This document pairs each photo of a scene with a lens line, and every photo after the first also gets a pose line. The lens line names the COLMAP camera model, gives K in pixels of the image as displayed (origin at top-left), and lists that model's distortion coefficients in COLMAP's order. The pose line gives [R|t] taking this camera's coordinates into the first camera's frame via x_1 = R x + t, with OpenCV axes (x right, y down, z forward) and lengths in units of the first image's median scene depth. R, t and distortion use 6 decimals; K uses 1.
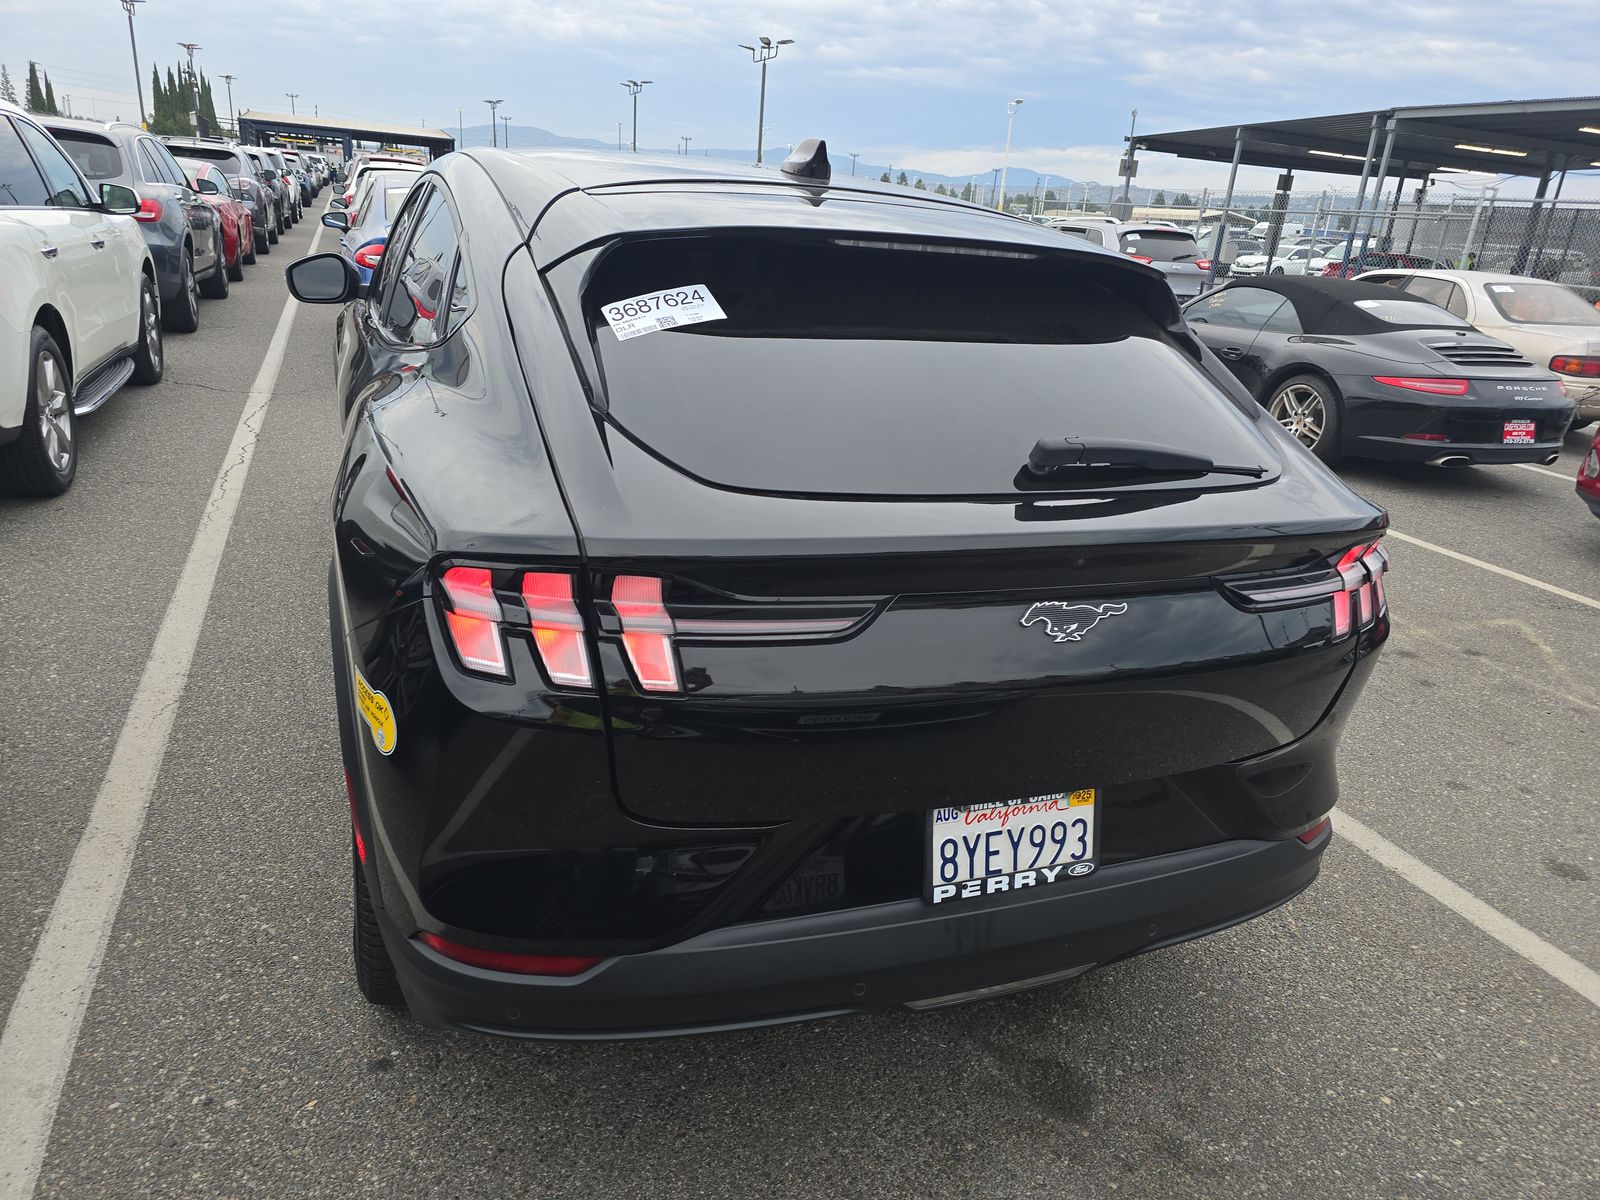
lens RADIAL K [[1069.7, 0, 794.0], [0, 1069.7, 631.6], [0, 0, 1]] dist [0.039757, -0.037418]
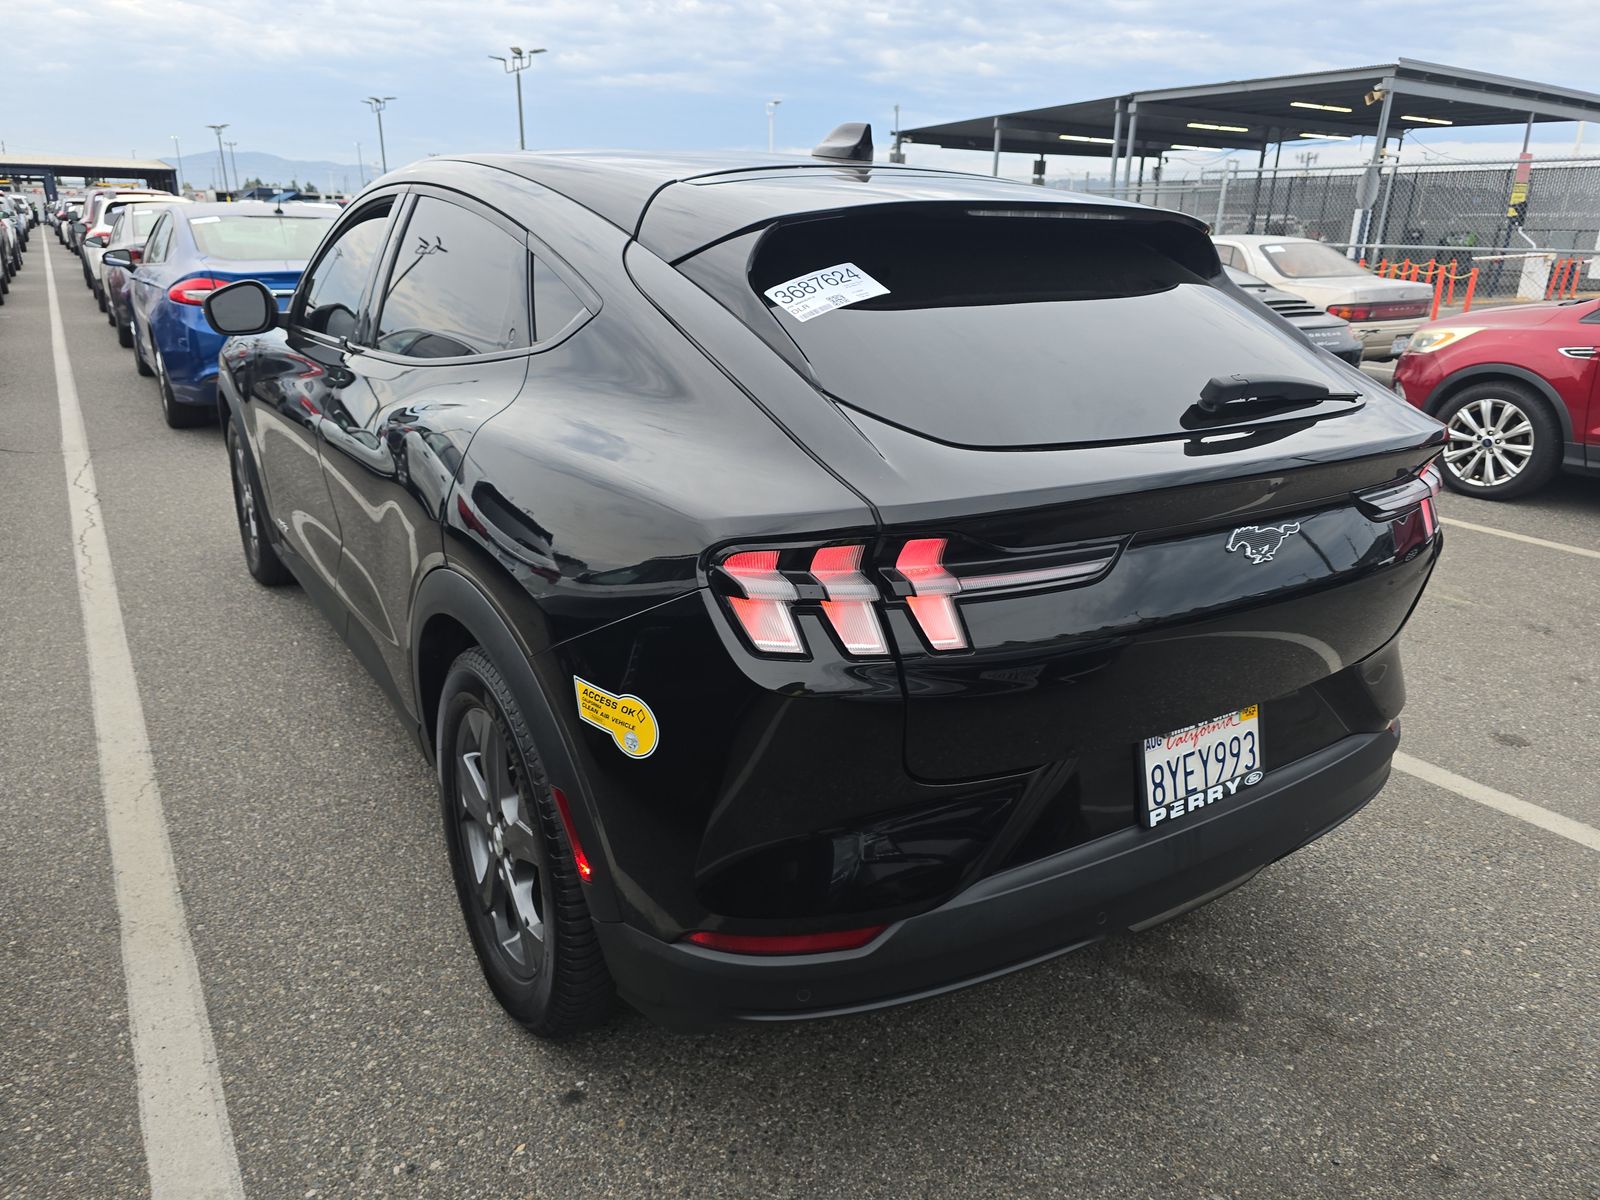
lens RADIAL K [[1078.0, 0, 795.2], [0, 1078.0, 634.5], [0, 0, 1]] dist [0.025205, -0.022085]
pose [[0.976775, -0.127483, 0.172217, -0.294728], [0.128204, 0.991723, 0.006973, 0.009890], [-0.171681, 0.015268, 0.985034, 0.005790]]
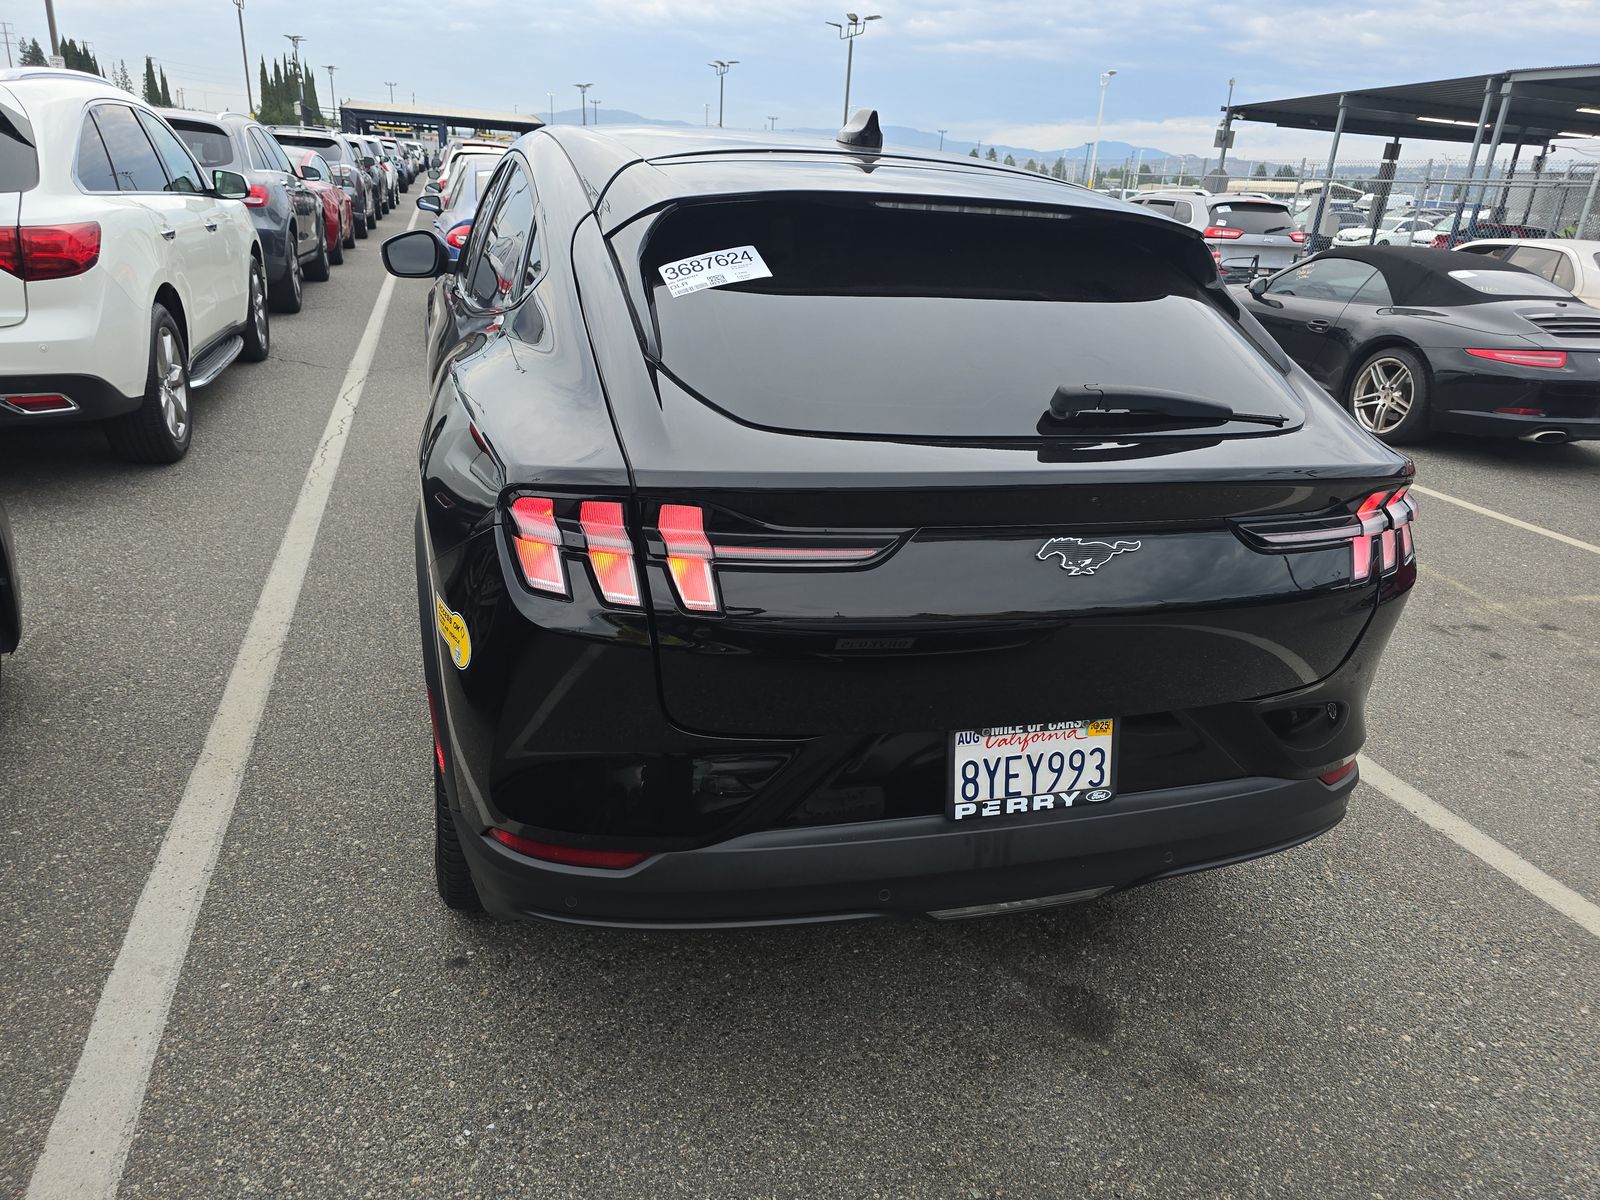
lens RADIAL K [[1069.7, 0, 794.0], [0, 1069.7, 631.6], [0, 0, 1]] dist [0.039757, -0.037418]
pose [[0.997156, 0.015899, -0.073673, 0.035794], [-0.014699, 0.999751, 0.016803, 0.038314], [0.073922, -0.015672, 0.997141, -0.066947]]
